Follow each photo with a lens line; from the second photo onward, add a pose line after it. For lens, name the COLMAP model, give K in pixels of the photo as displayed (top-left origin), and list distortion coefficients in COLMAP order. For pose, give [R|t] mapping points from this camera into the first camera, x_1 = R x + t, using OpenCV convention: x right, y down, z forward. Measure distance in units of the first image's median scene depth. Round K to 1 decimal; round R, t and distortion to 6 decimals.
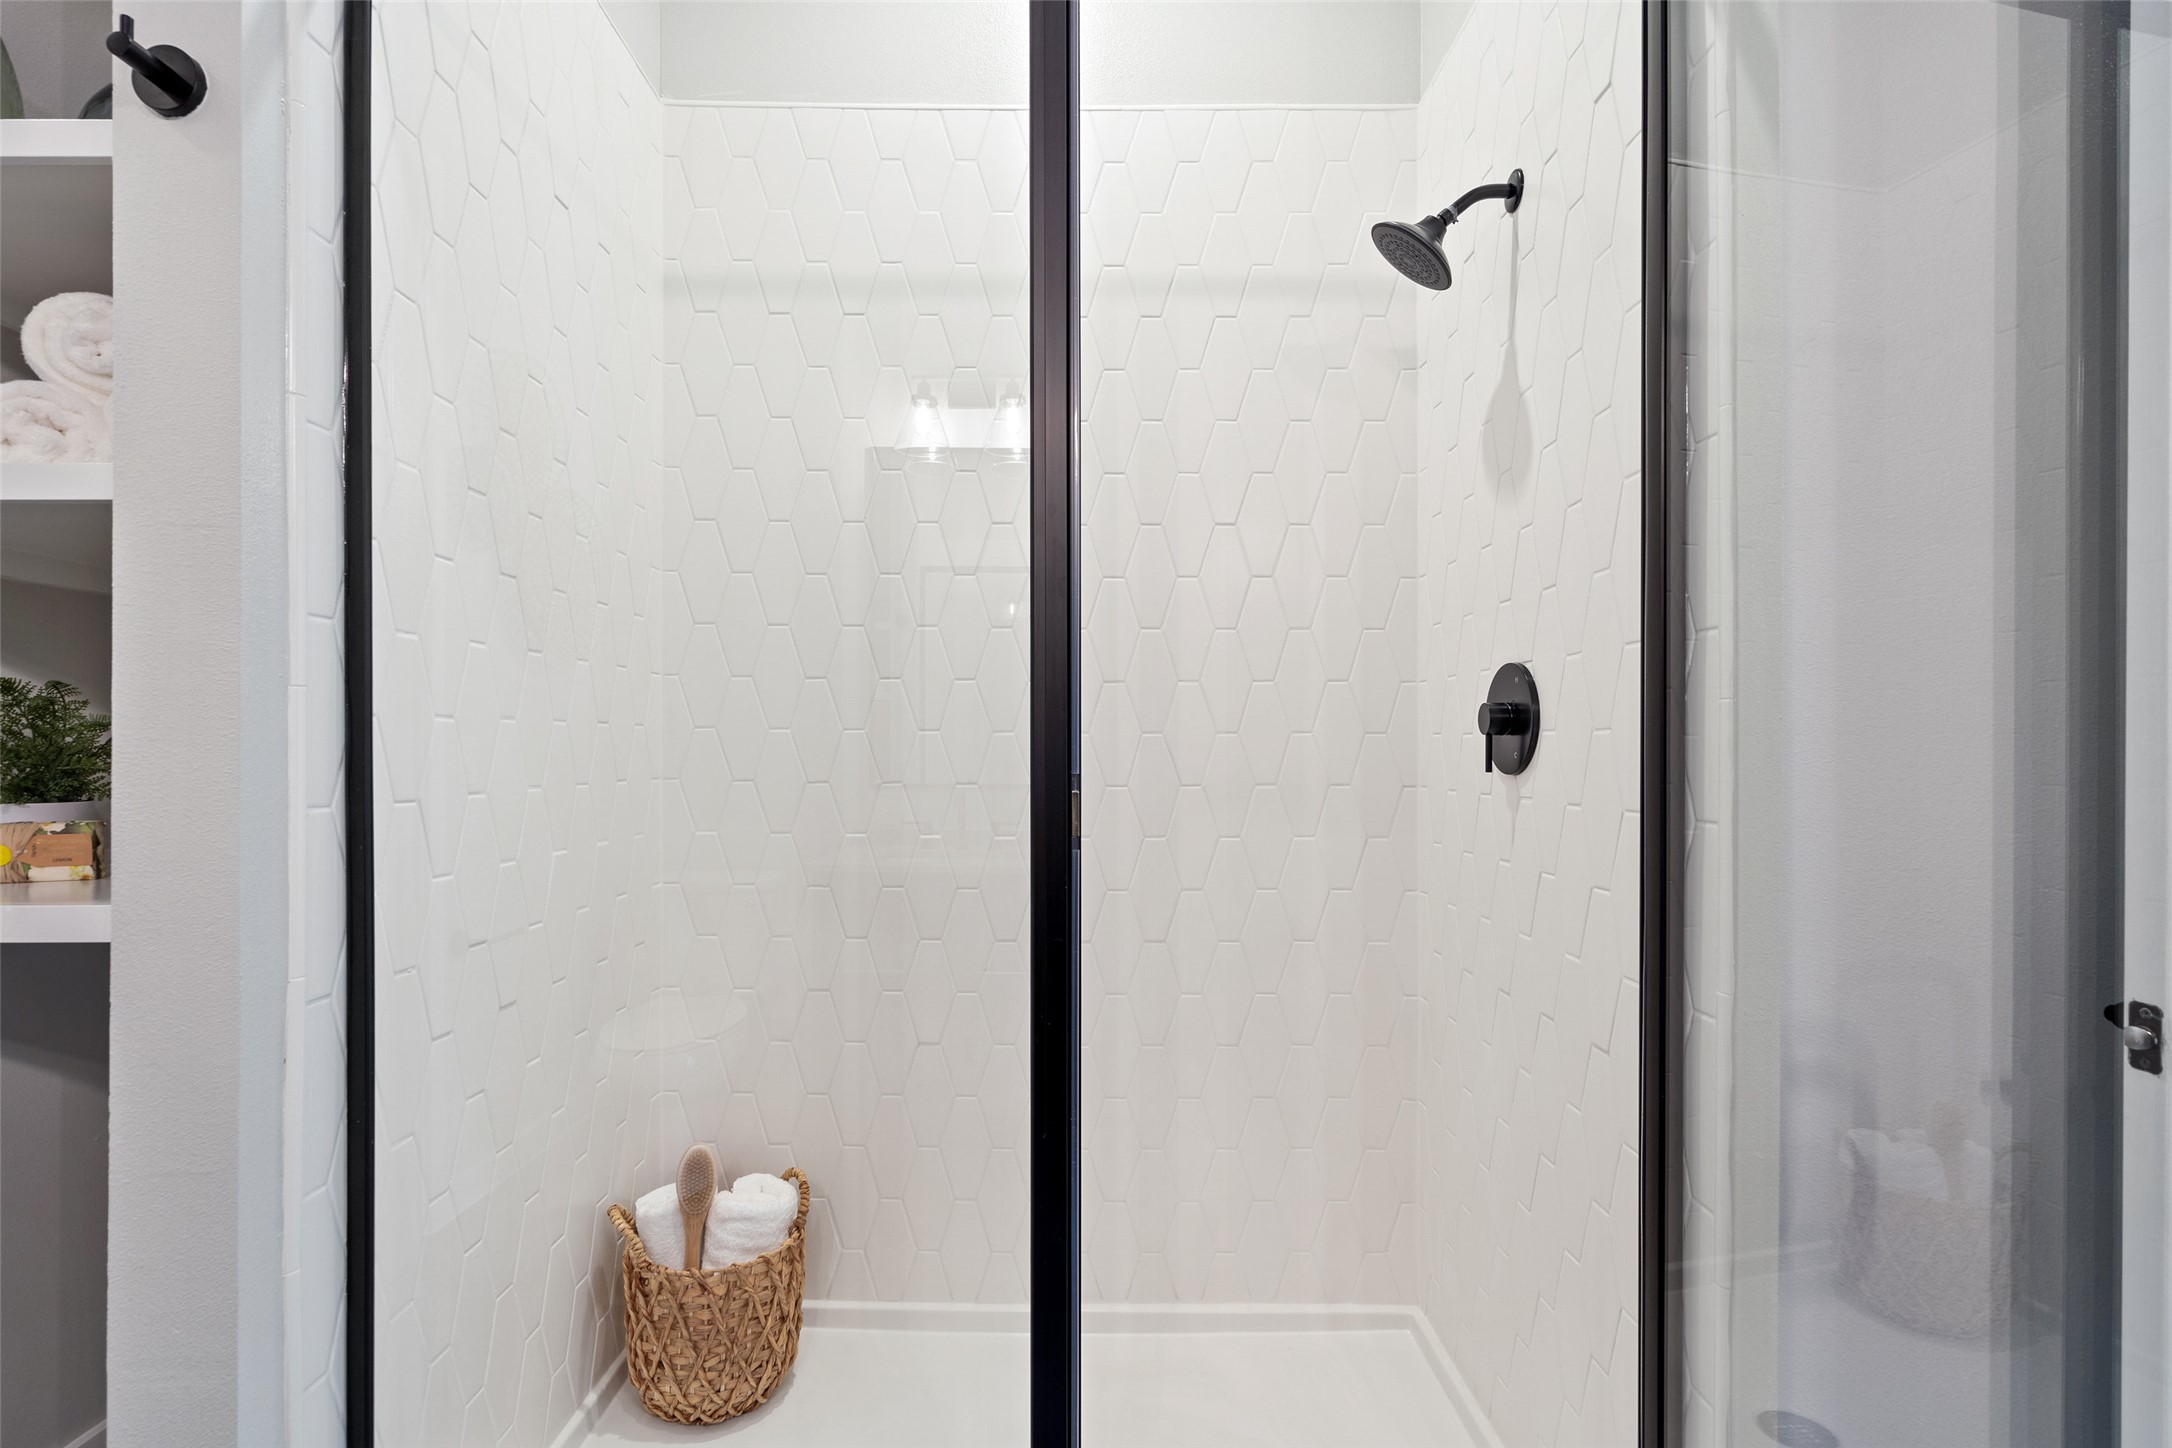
lens RADIAL K [[997.9, 0, 1086.6], [0, 997.9, 725.6], [0, 0, 1]] dist [-0.004685, 0.000612]
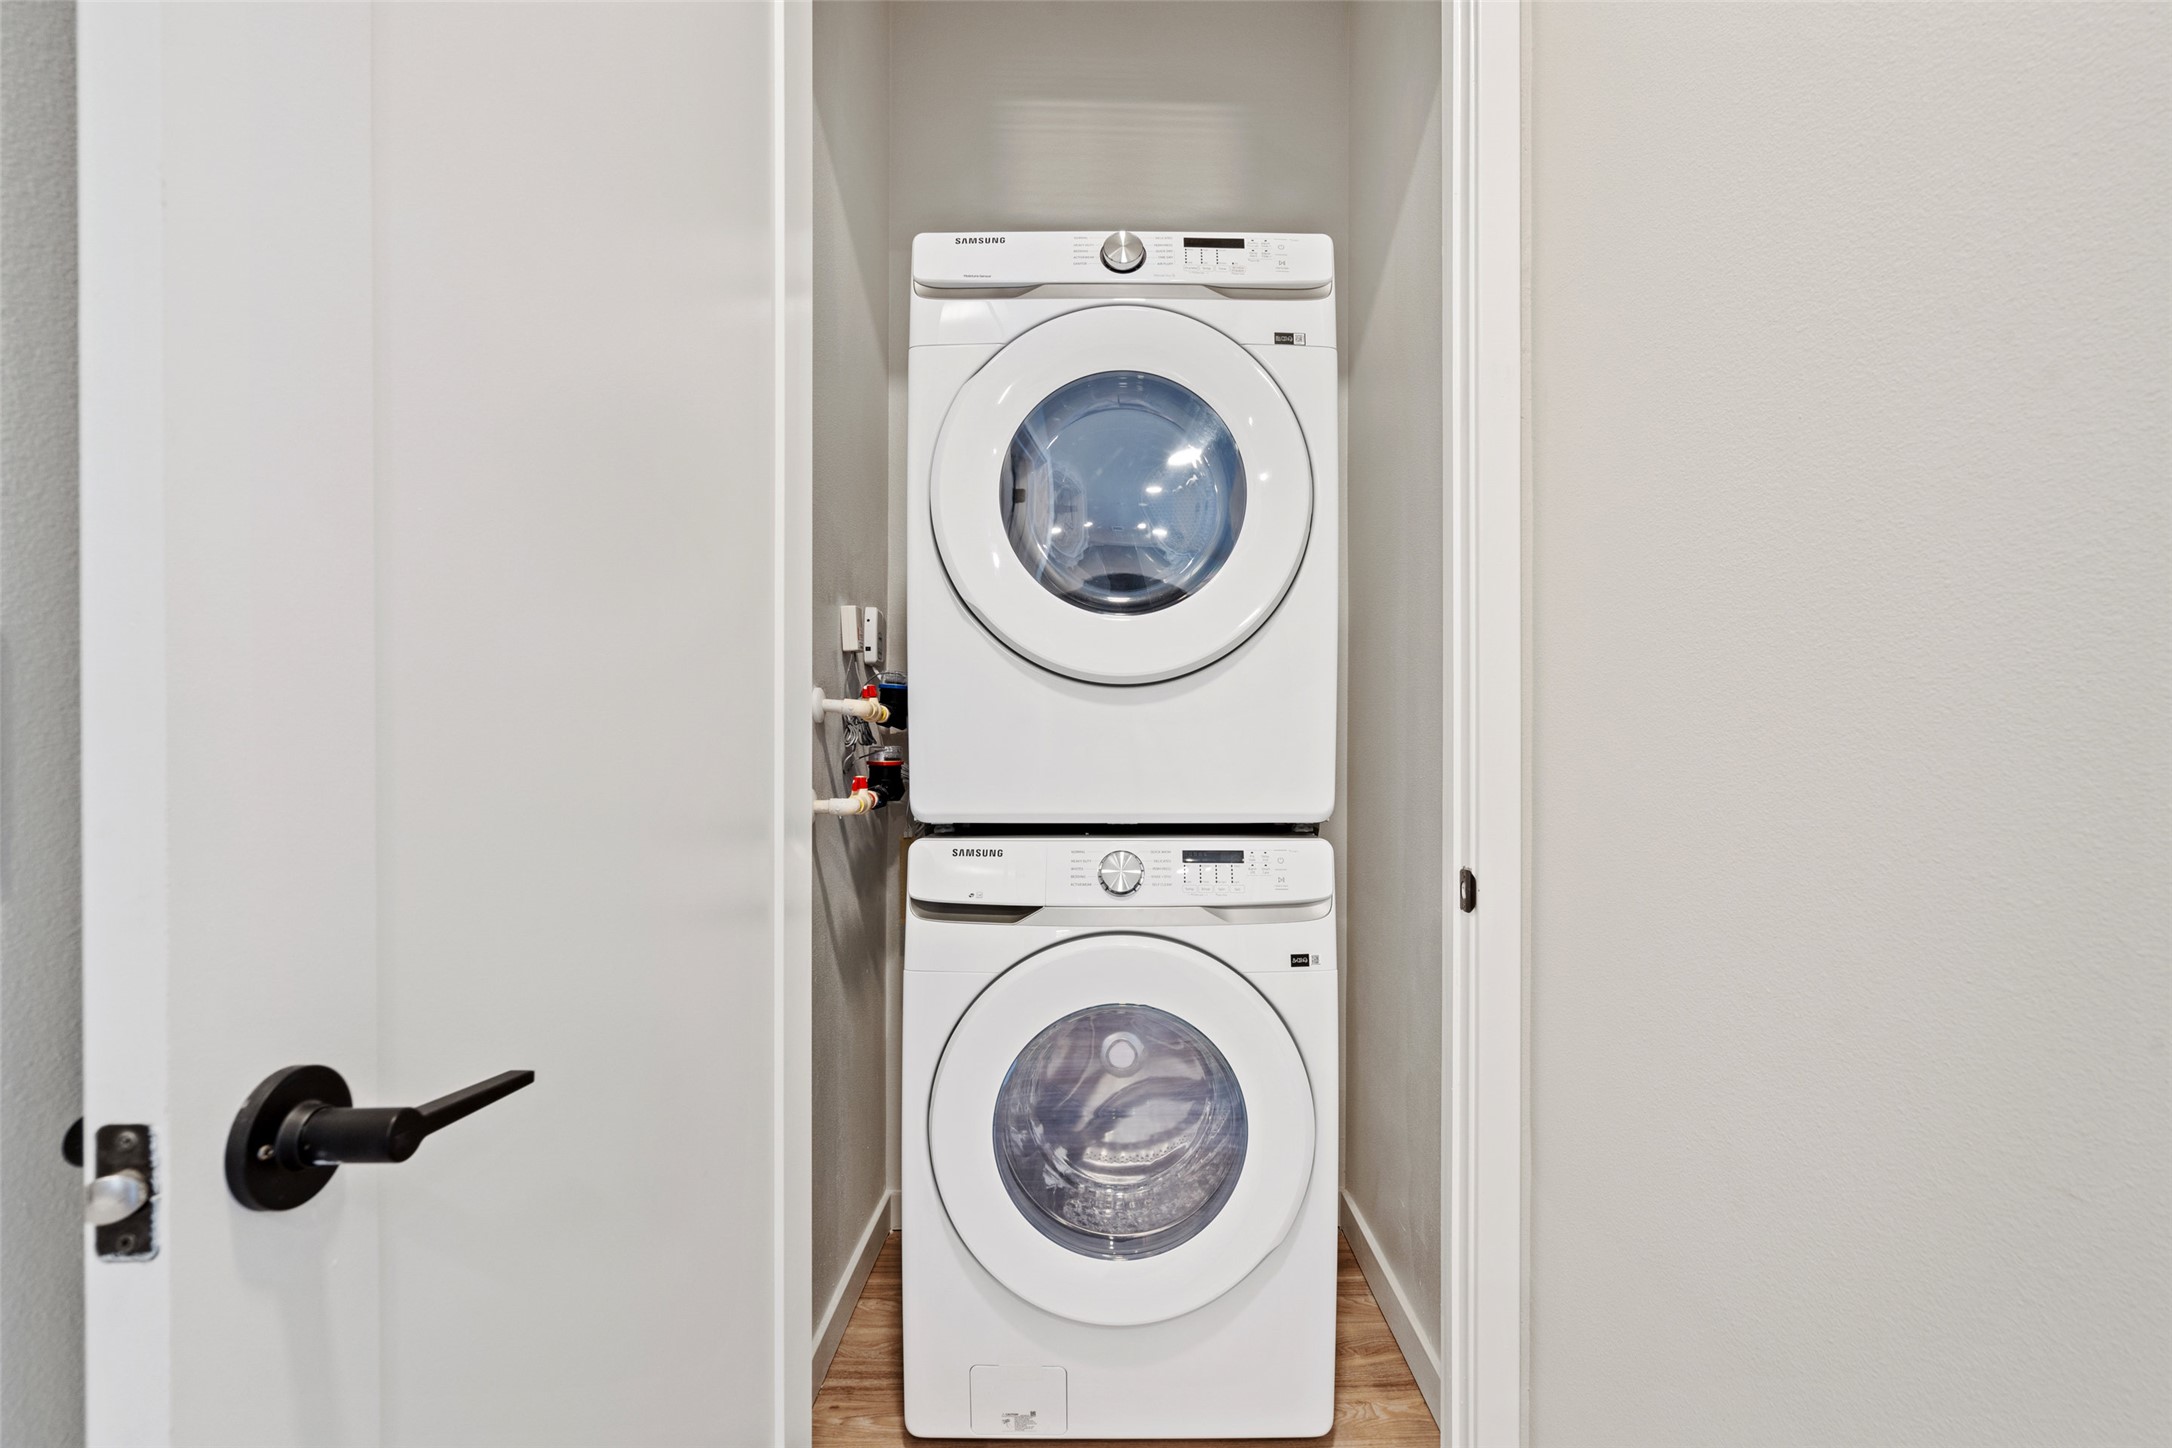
lens RADIAL K [[997.9, 0, 1086.9], [0, 997.9, 723.5], [0, 0, 1]] dist [-0.004685, 0.000612]
pose [[-0.010827, 0.000923, 0.999941, 0.525469], [-0.001699, 0.999998, -0.000941, 0.063094], [-0.999940, -0.001709, -0.010825, 0.488397]]
